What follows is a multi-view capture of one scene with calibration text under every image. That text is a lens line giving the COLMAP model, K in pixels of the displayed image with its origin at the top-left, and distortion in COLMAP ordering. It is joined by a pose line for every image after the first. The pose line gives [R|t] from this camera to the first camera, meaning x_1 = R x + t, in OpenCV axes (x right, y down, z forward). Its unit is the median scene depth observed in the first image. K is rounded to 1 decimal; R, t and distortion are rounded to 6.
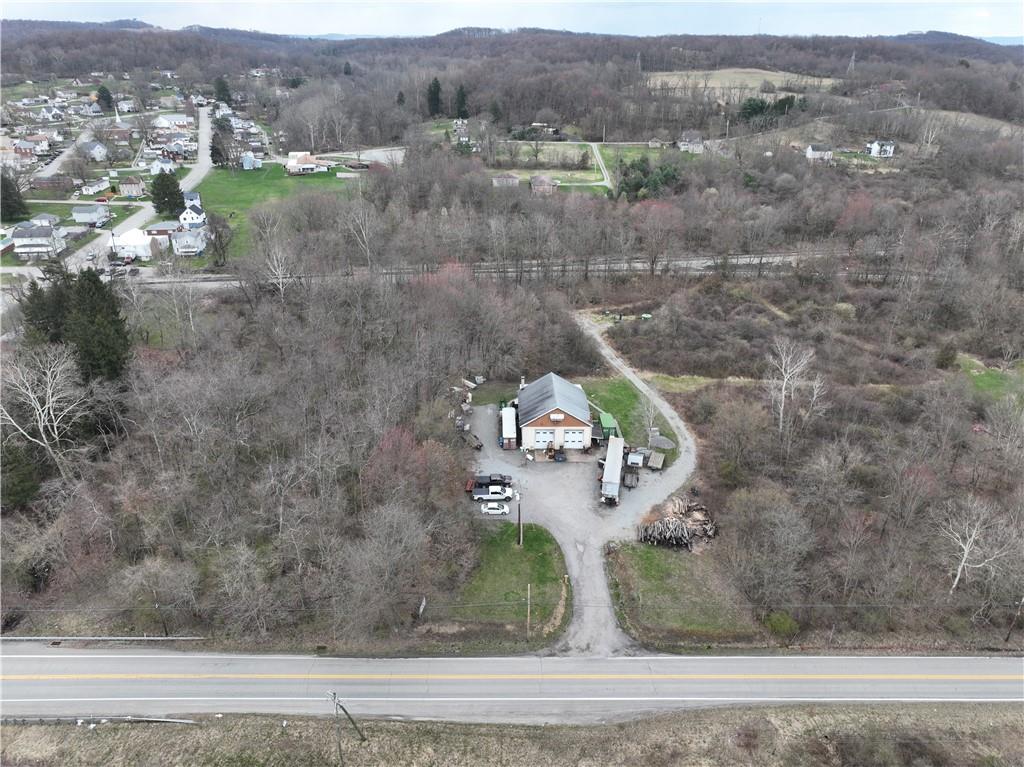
lens RADIAL K [[719.4, 0, 512.5], [0, 719.4, 385.1], [0, 0, 1]] dist [-0.002876, 0.019439]
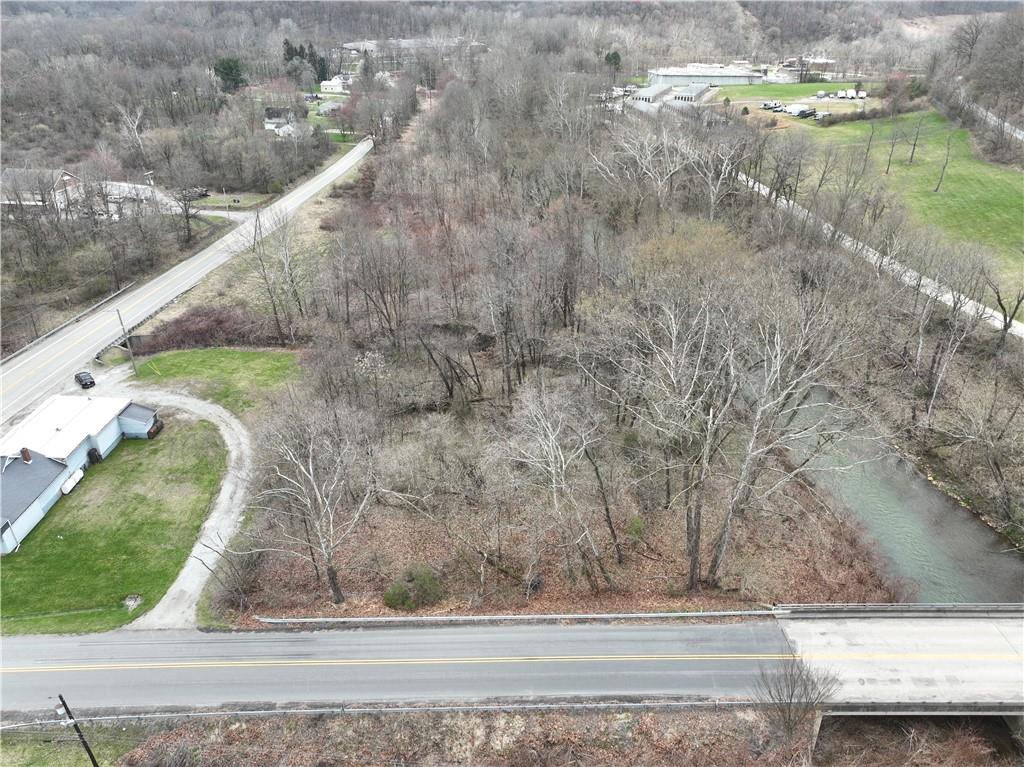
lens RADIAL K [[719.4, 0, 507.2], [0, 719.4, 385.5], [0, 0, 1]] dist [-0.002876, 0.019439]
pose [[0.116258, -0.476356, 0.871533, -0.718528], [0.412991, 0.821213, 0.393761, 0.101336], [-0.903284, 0.314158, 0.292203, -0.046704]]
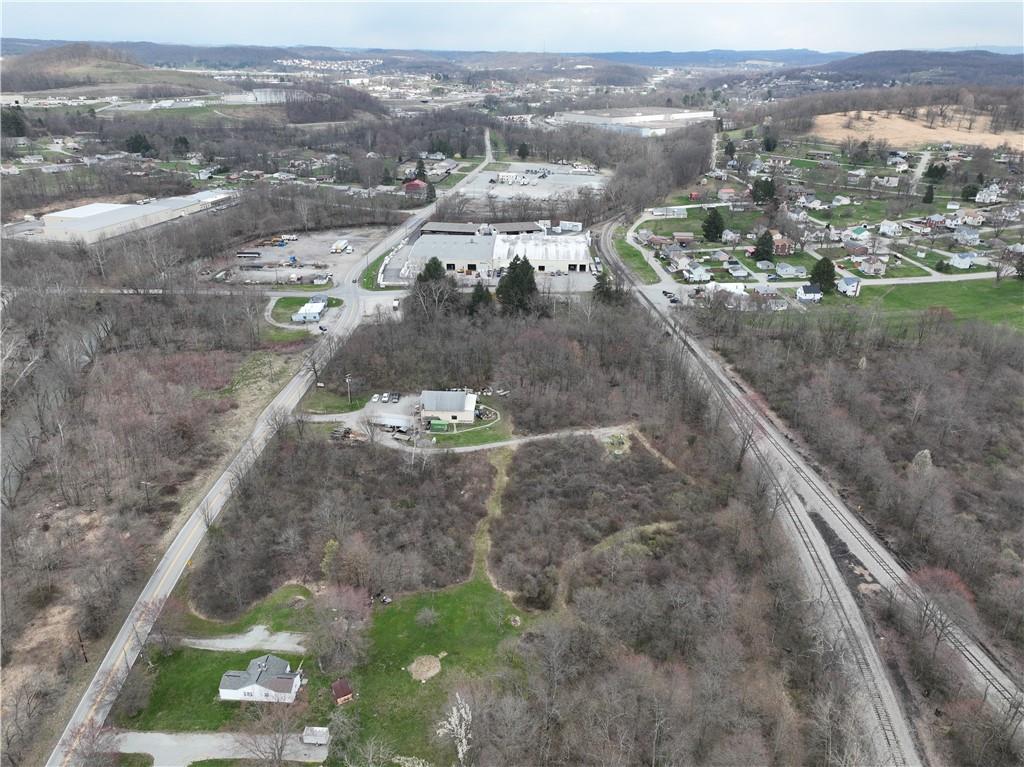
lens RADIAL K [[719.4, 0, 511.1], [0, 719.4, 382.5], [0, 0, 1]] dist [-0.002876, 0.019439]
pose [[-0.048068, 0.410809, -0.910454, 1.000752], [-0.431251, 0.813638, 0.389892, -0.469058], [0.900951, 0.411375, 0.138052, 0.522873]]
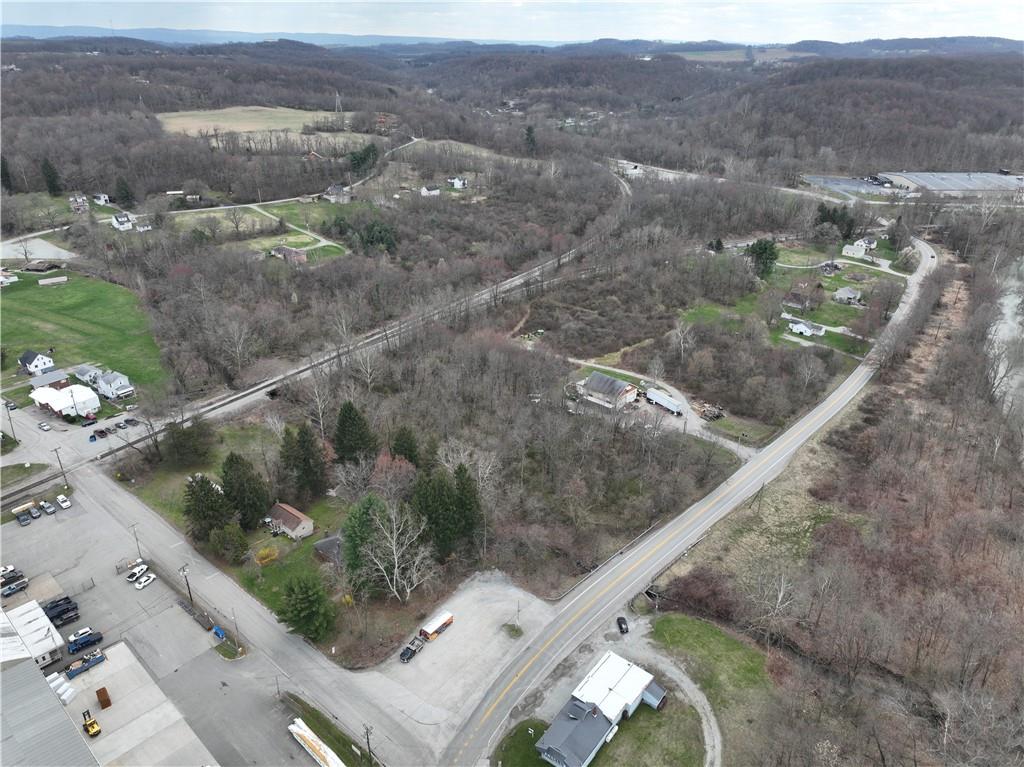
lens RADIAL K [[719.4, 0, 510.6], [0, 719.4, 380.3], [0, 0, 1]] dist [-0.002876, 0.019439]
pose [[0.692468, -0.304963, 0.653824, -0.799840], [0.301870, 0.945595, 0.121342, -0.173323], [-0.655258, 0.113345, 0.746853, -0.140134]]
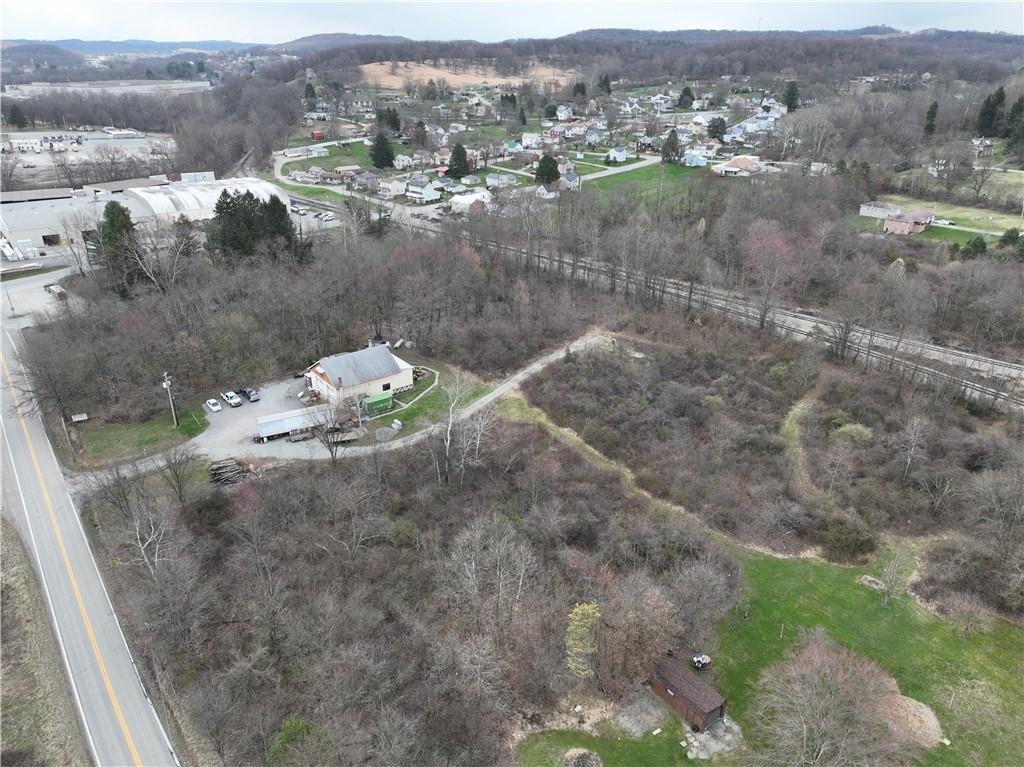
lens RADIAL K [[719.4, 0, 510.2], [0, 719.4, 386.6], [0, 0, 1]] dist [-0.002876, 0.019439]
pose [[0.607015, 0.332952, -0.721579, 0.602699], [-0.336778, 0.930210, 0.145911, -0.111354], [0.719801, 0.154442, 0.676782, 0.251546]]
